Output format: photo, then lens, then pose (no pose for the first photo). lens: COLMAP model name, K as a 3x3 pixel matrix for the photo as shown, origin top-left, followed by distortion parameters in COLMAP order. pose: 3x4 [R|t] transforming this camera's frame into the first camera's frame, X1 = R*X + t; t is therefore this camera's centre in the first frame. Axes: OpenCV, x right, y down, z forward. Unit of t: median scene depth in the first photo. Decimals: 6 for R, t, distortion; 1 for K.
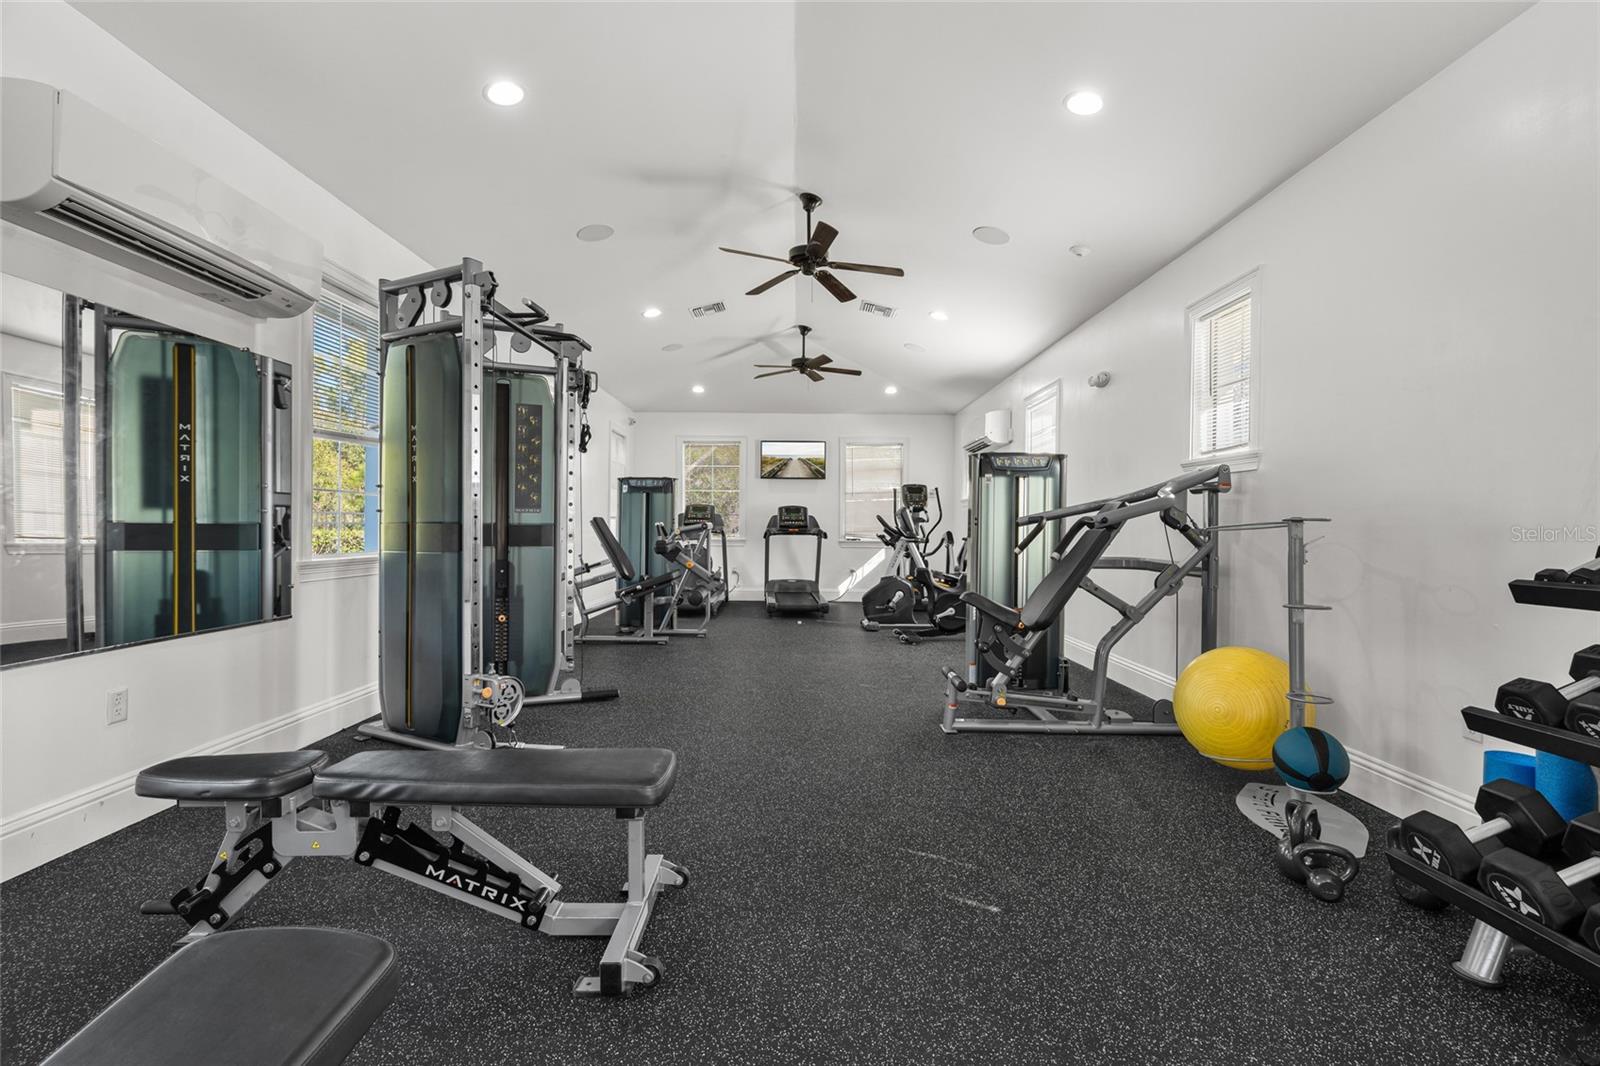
lens RADIAL K [[729.0, 0, 800.7], [0, 729.0, 523.4], [0, 0, 1]] dist [-0.001014, 0.000477]
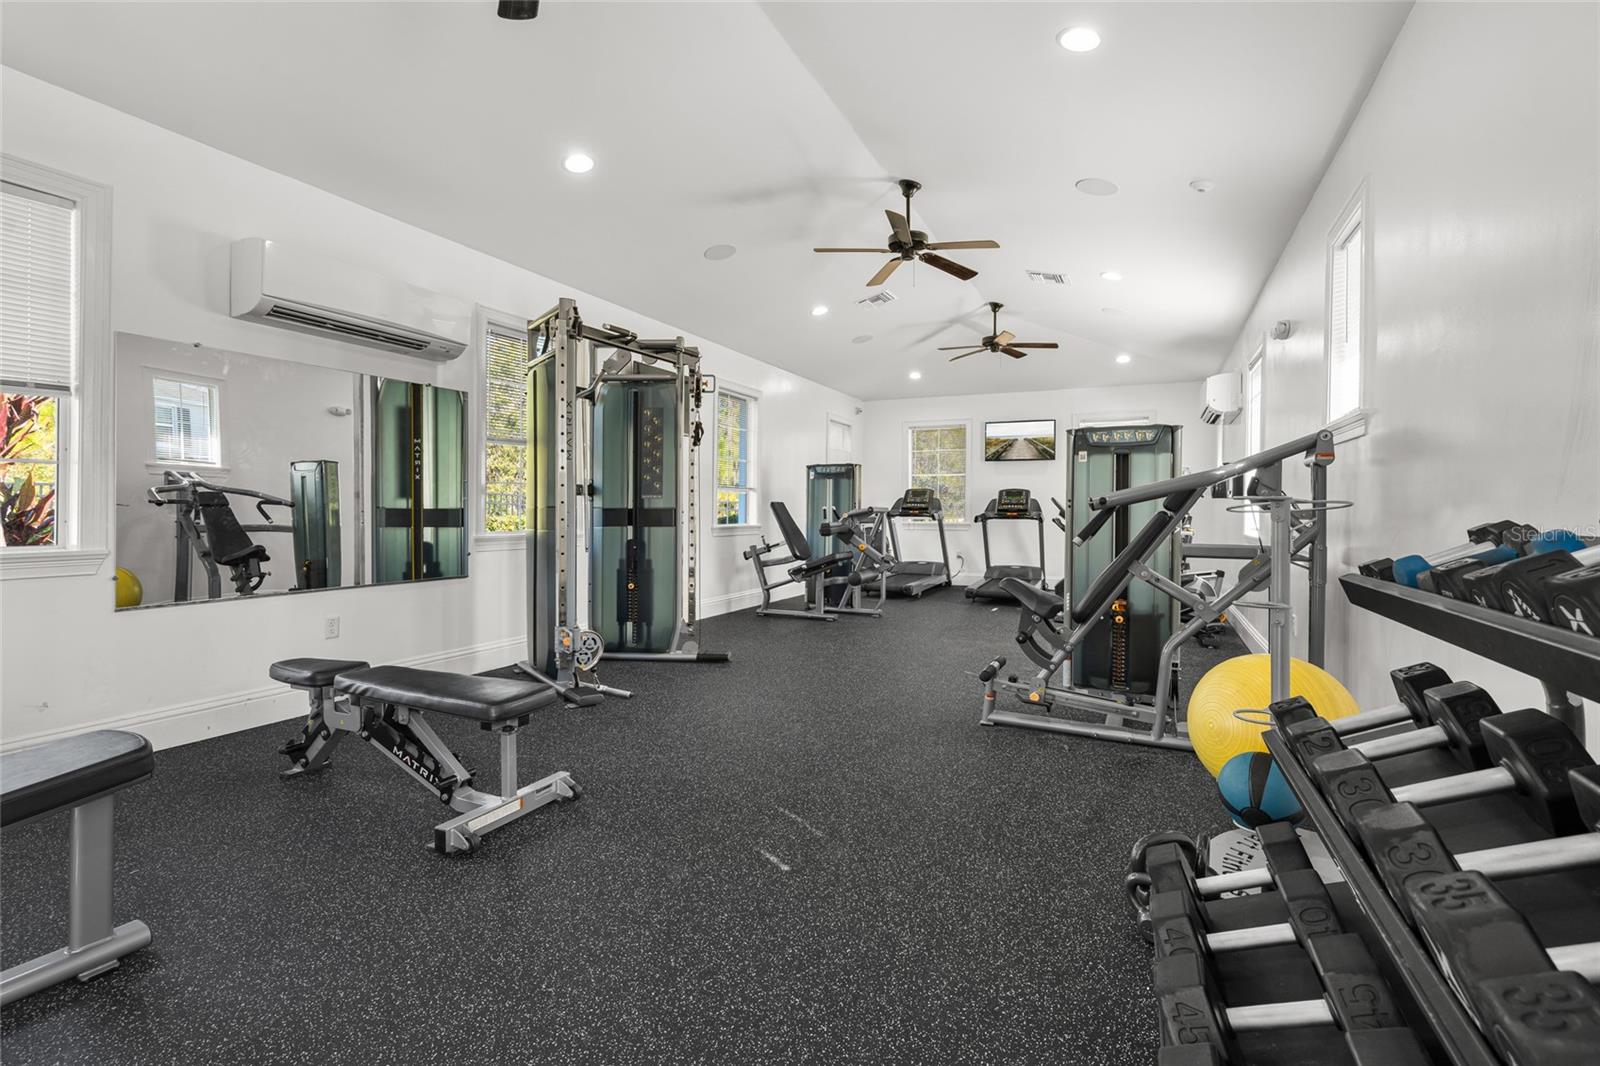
lens RADIAL K [[734.6, 0, 799.6], [0, 734.6, 509.8], [0, 0, 1]] dist [-0.005287, -0.000008]
pose [[0.900937, -0.002530, -0.433943, 0.364502], [0.003611, 0.999992, 0.001667, 0.002420], [0.433936, -0.003068, 0.900939, 0.022304]]
